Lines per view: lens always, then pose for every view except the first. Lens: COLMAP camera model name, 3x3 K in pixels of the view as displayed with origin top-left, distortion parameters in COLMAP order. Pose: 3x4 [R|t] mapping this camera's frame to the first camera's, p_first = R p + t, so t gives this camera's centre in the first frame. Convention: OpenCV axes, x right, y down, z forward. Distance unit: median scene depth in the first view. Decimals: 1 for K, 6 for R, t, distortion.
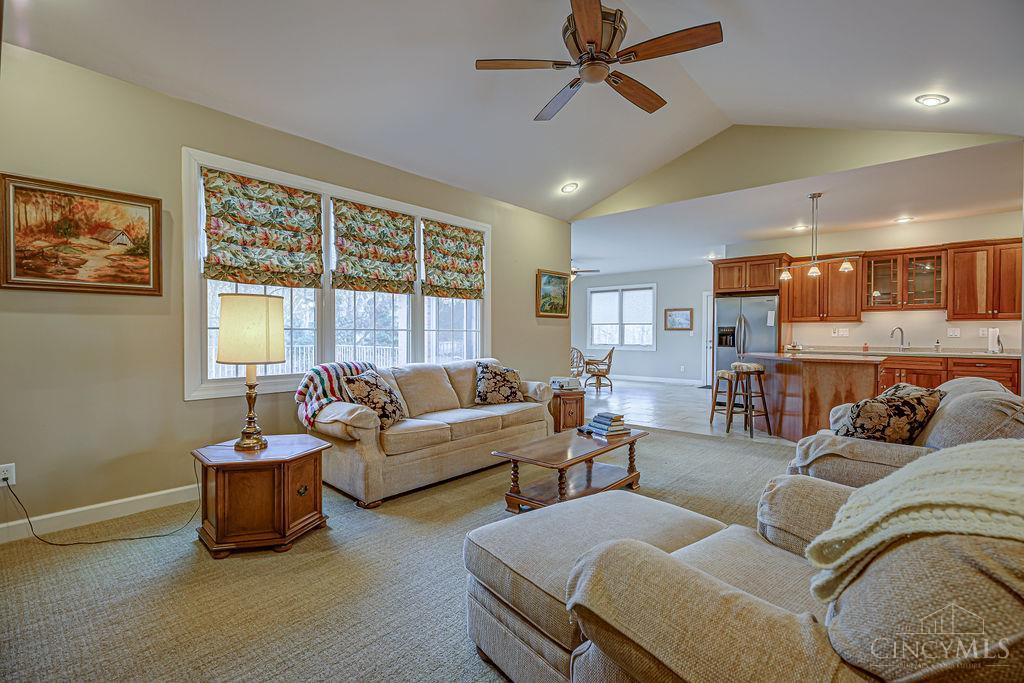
lens RADIAL K [[470.4, 0, 513.6], [0, 470.4, 335.9], [0, 0, 1]] dist [-0.000702, -0.000525]
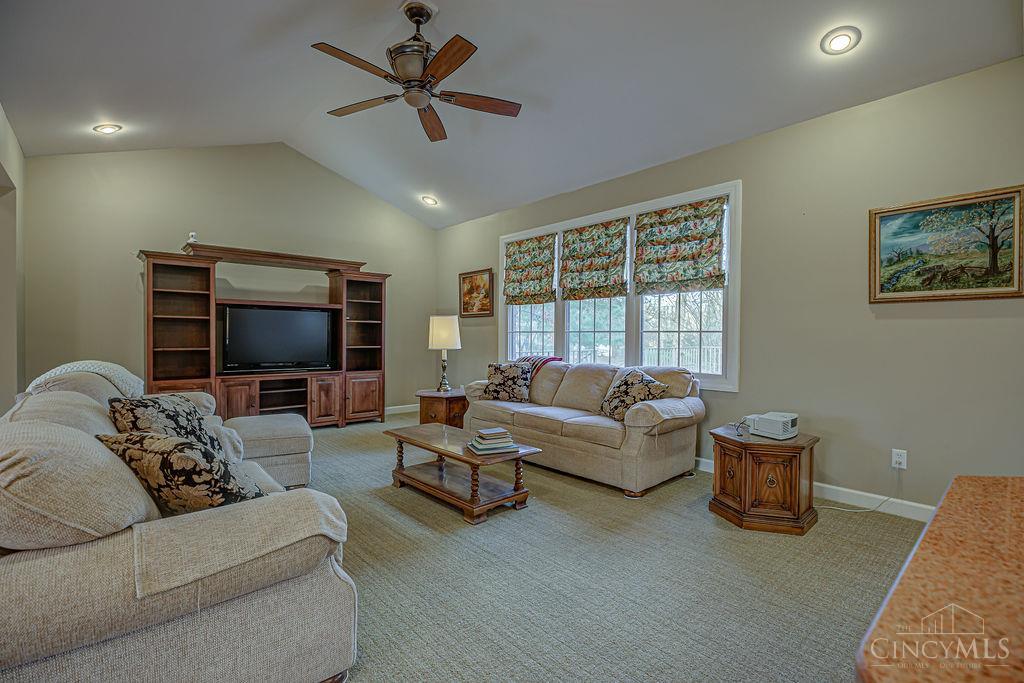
lens RADIAL K [[470.4, 0, 513.6], [0, 470.4, 335.9], [0, 0, 1]] dist [-0.000702, -0.000525]
pose [[-0.123280, 0.005867, -0.992355, 0.847802], [-0.000070, 0.999982, 0.005921, -0.009199], [0.992372, 0.000799, -0.123278, 0.928906]]
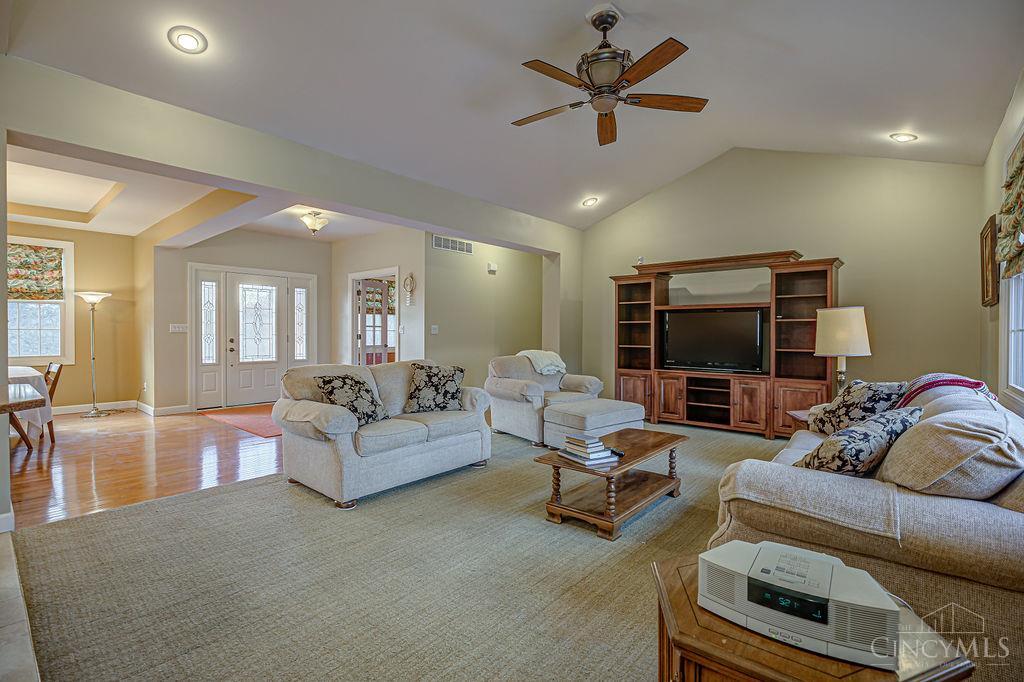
lens RADIAL K [[470.4, 0, 513.6], [0, 470.4, 335.4], [0, 0, 1]] dist [-0.000702, -0.000525]
pose [[-0.999921, -0.003714, -0.012033, 0.269025], [-0.003705, 0.999993, -0.000715, -0.002832], [0.012035, -0.000671, -0.999927, 1.453020]]
